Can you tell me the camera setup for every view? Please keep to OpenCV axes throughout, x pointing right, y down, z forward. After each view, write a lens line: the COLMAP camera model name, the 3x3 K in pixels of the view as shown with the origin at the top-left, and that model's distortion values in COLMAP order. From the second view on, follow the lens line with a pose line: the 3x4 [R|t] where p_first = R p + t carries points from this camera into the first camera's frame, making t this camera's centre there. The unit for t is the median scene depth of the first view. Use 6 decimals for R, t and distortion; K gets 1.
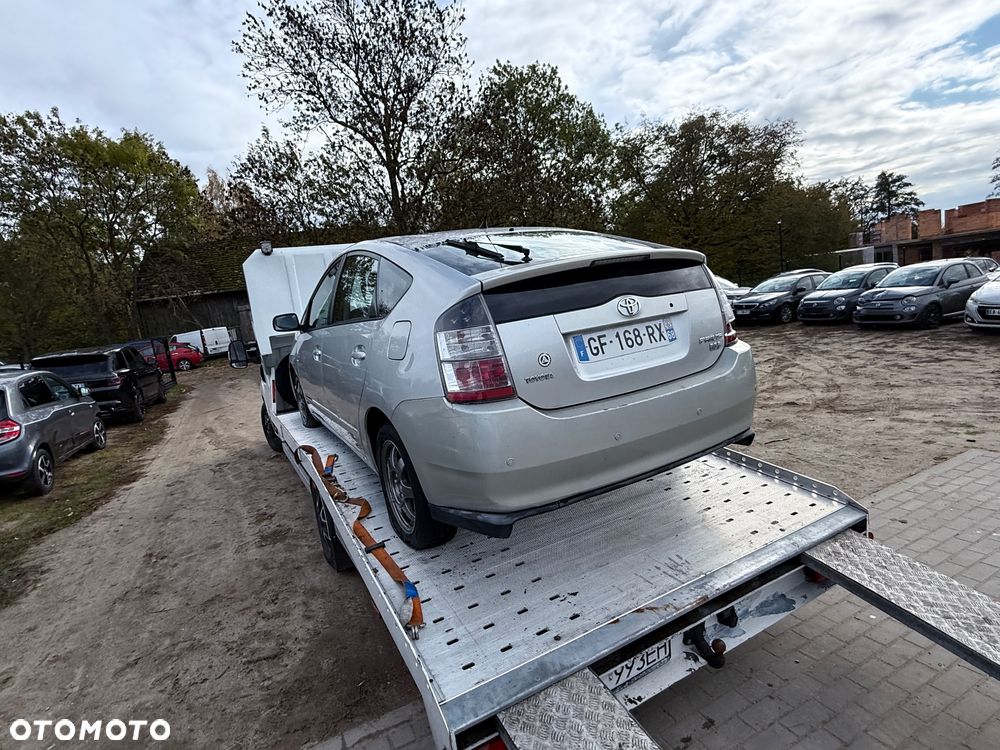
lens RADIAL K [[529.2, 0, 498.2], [0, 529.2, 381.1], [0, 0, 1]] dist [0.000093, -0.000154]
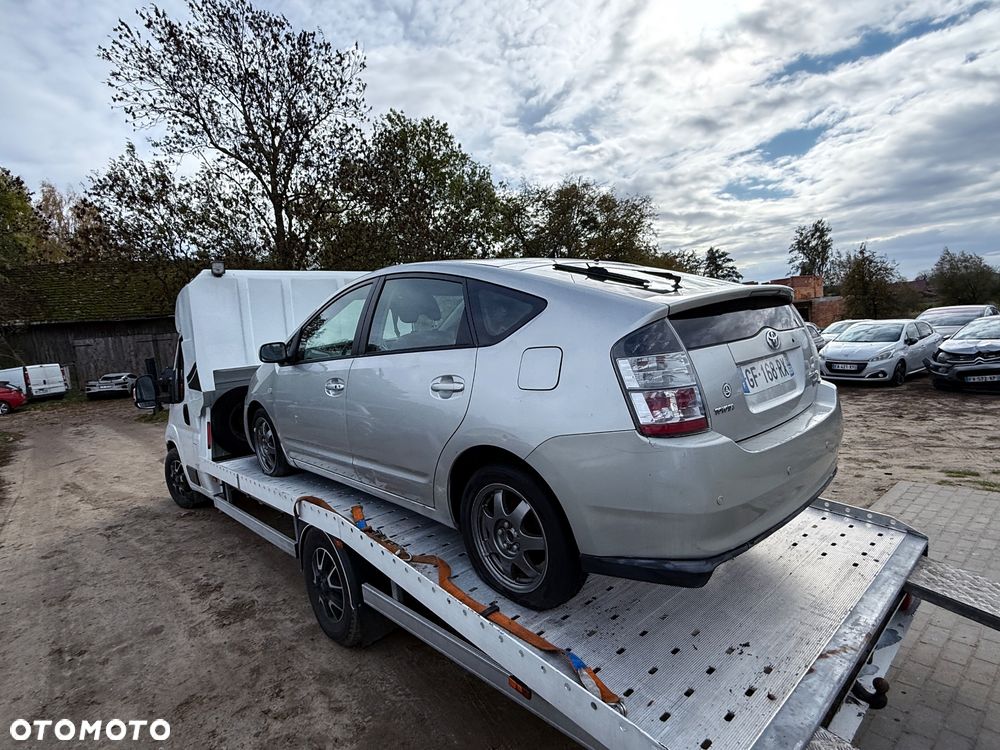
lens RADIAL K [[529.2, 0, 498.6], [0, 529.2, 382.0], [0, 0, 1]] dist [0.000093, -0.000154]
pose [[0.970430, 0.017464, 0.240752, -0.113152], [0.003307, 0.996324, -0.085605, 0.005150], [-0.241362, 0.083870, 0.966804, 0.038885]]
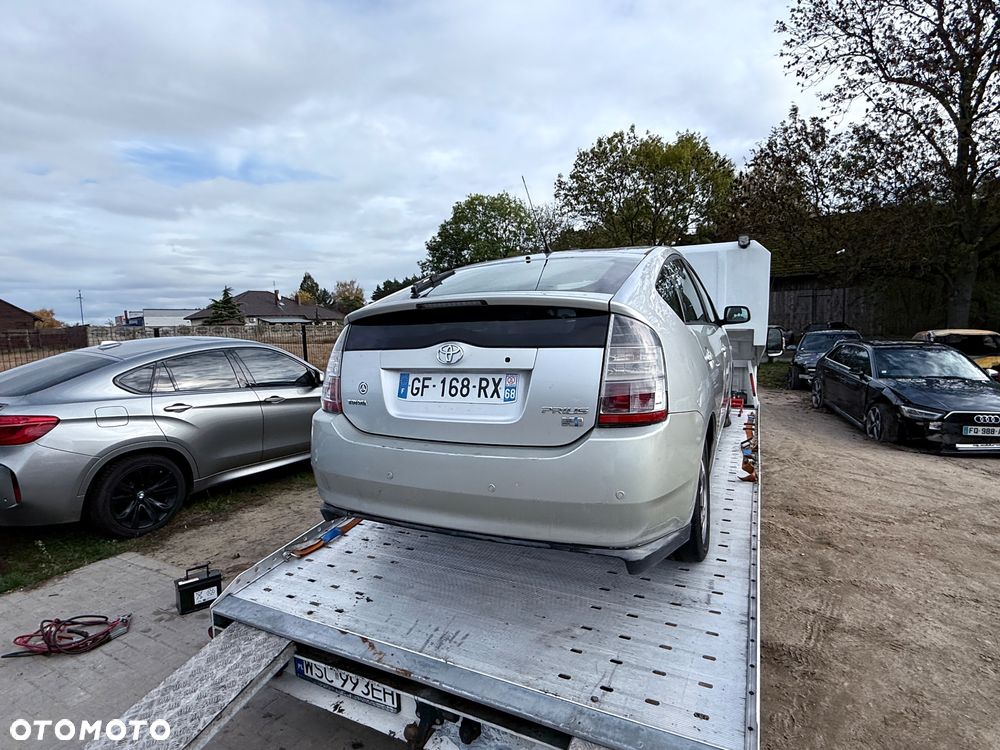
lens RADIAL K [[529.2, 0, 497.4], [0, 529.2, 388.2], [0, 0, 1]] dist [0.000093, -0.000154]
pose [[0.578397, 0.207200, -0.789002, 0.242405], [-0.174509, 0.976242, 0.128443, -0.049778], [0.796871, 0.063397, 0.600814, 0.115926]]
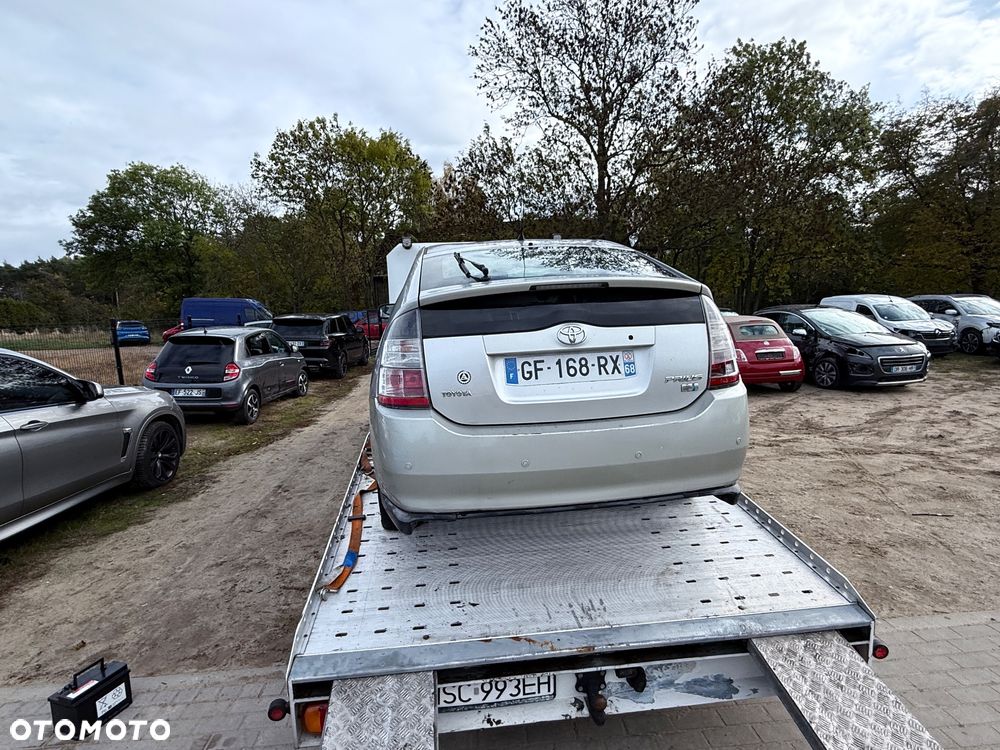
lens RADIAL K [[529.2, 0, 499.4], [0, 529.2, 384.3], [0, 0, 1]] dist [0.000093, -0.000154]
pose [[0.922030, 0.143361, -0.359595, 0.111783], [-0.135800, 0.989652, 0.046346, -0.017824], [0.362518, 0.006100, 0.931957, 0.011150]]
